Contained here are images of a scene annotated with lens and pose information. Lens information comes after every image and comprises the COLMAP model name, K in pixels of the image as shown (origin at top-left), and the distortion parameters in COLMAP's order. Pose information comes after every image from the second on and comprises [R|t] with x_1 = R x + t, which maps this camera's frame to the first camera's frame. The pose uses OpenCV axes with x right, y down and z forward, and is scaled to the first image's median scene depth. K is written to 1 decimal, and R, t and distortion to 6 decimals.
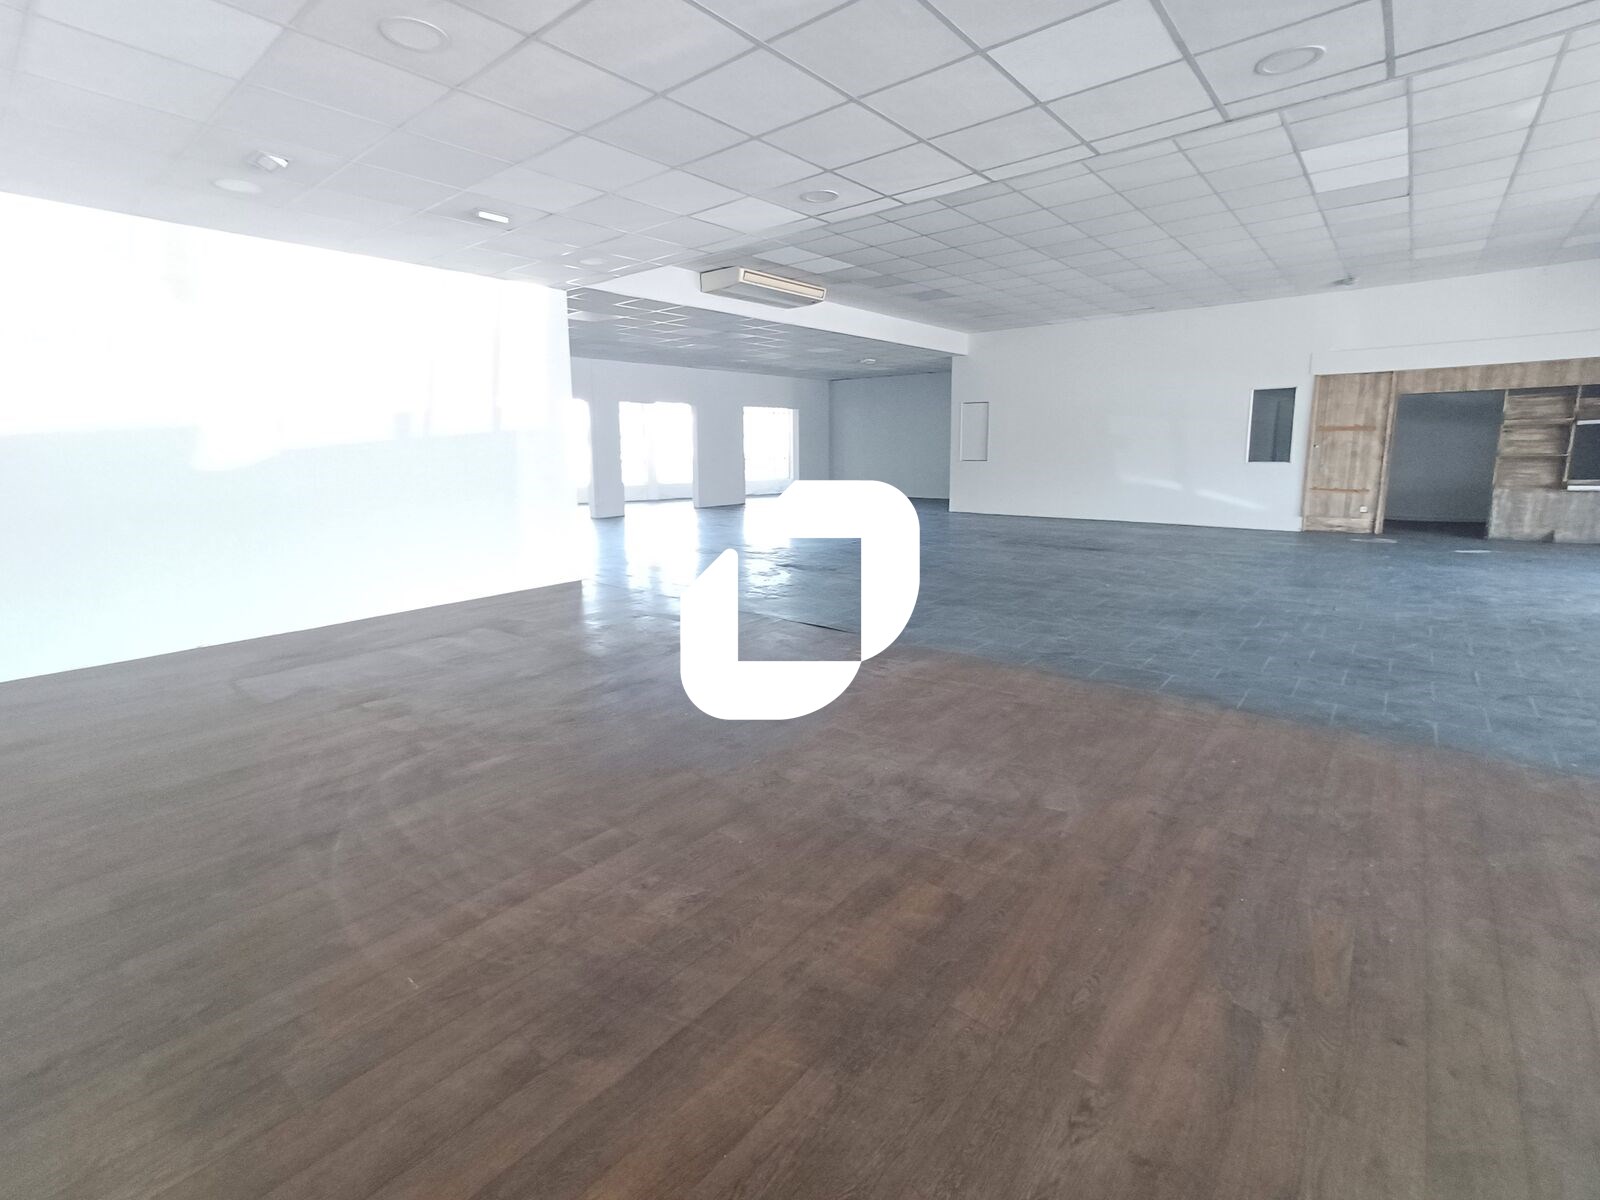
lens RADIAL K [[731.0, 0, 800.0], [0, 731.0, 600.0], [0, 0, 1]] dist [0.000174, -0.000036]
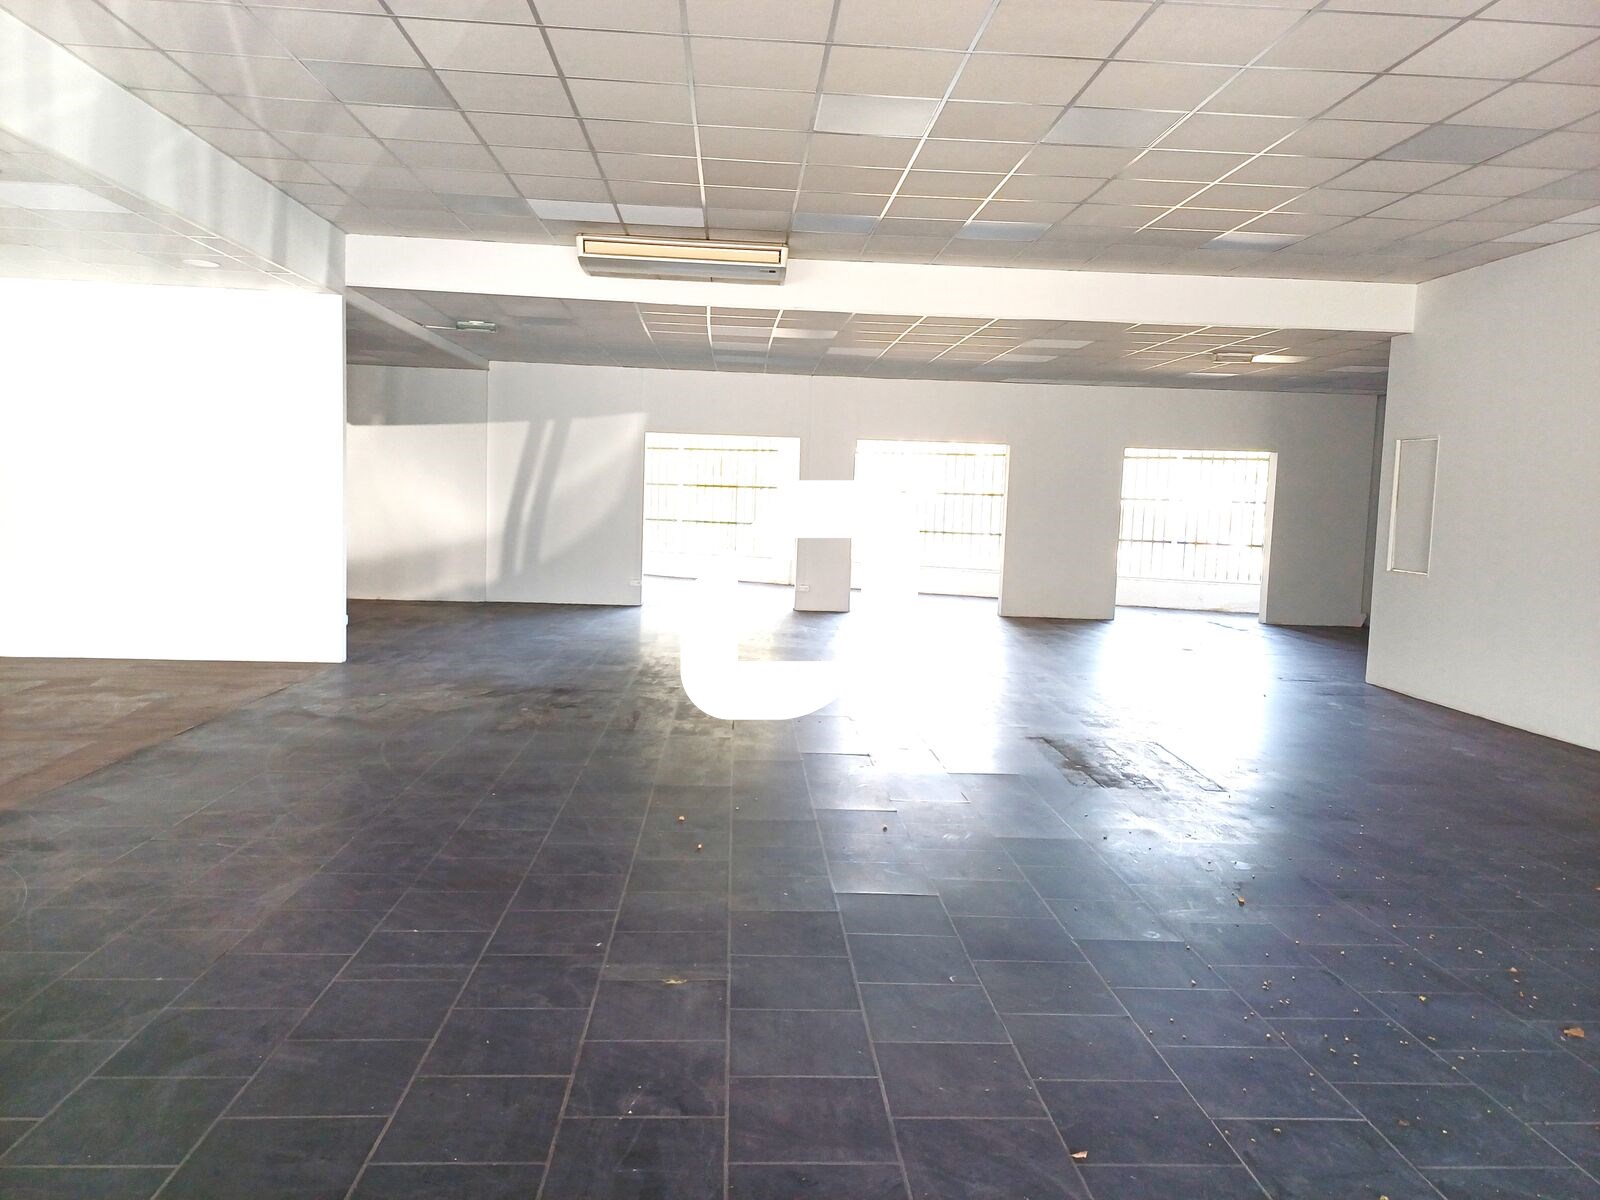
lens RADIAL K [[1151.7, 0, 800.0], [0, 1151.7, 600.0], [0, 0, 1]] dist [0.000194, -0.000064]
pose [[0.679662, 0.093630, -0.727525, 0.473485], [-0.189014, 0.980682, -0.050369, -0.067000], [0.708755, 0.171746, 0.684229, 0.275877]]
